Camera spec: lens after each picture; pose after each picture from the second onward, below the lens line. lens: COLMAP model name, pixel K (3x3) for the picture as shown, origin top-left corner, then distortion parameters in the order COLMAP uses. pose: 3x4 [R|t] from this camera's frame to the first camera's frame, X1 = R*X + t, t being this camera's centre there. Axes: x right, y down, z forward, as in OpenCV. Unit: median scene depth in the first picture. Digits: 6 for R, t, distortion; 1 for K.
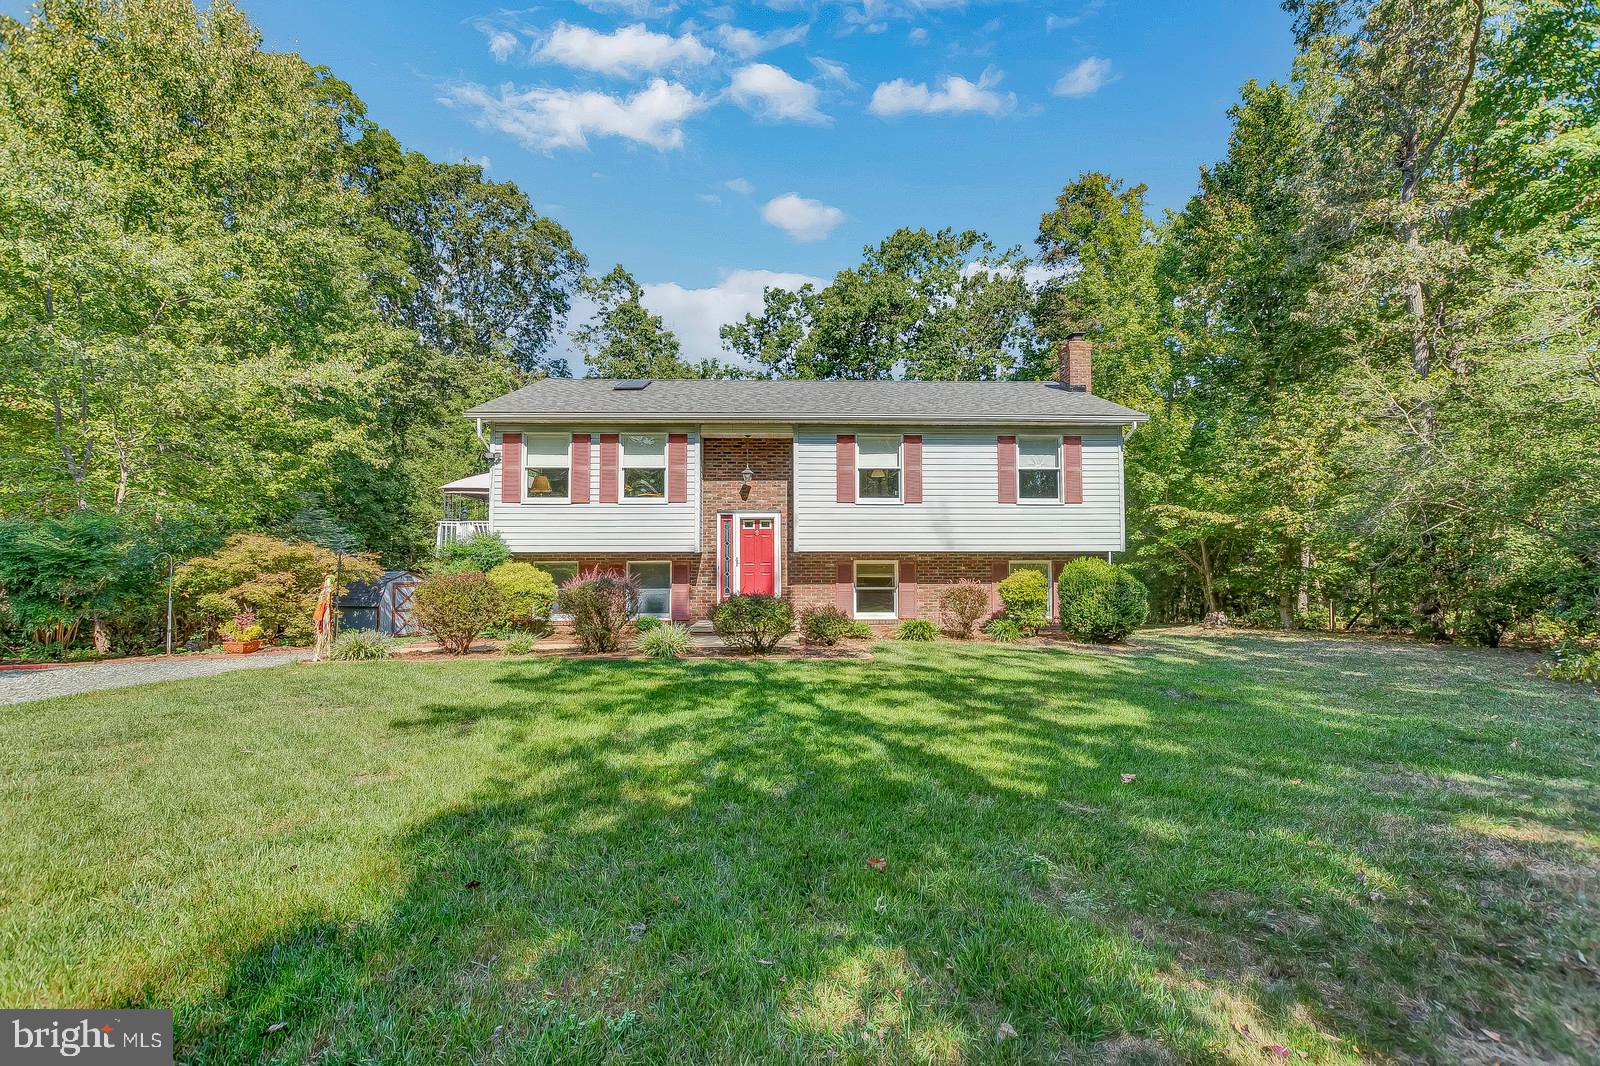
lens RADIAL K [[715.5, 0, 808.2], [0, 715.5, 533.4], [0, 0, 1]] dist [0.007001, -0.004038]
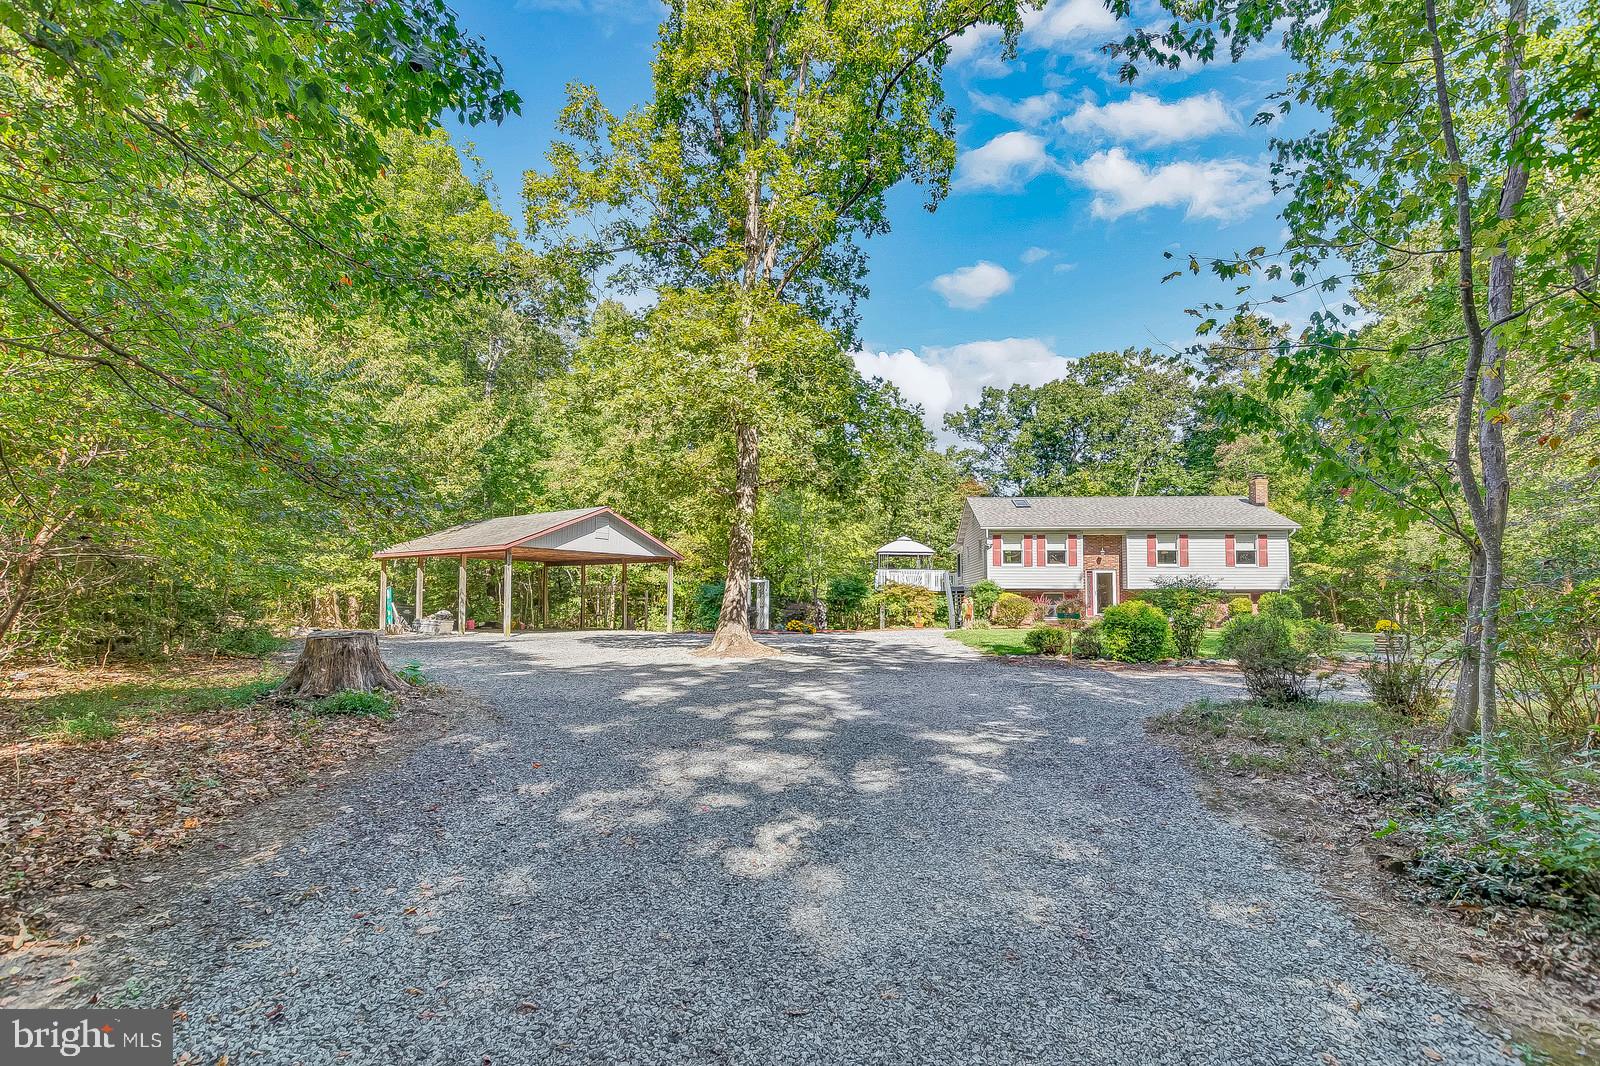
lens RADIAL K [[715.5, 0, 825.8], [0, 715.5, 562.2], [0, 0, 1]] dist [0.007001, -0.004038]
pose [[0.993990, 0.003486, -0.109411, -0.669434], [-0.003172, 0.999990, 0.003049, -0.057660], [0.109421, -0.002683, 0.993992, -1.216146]]
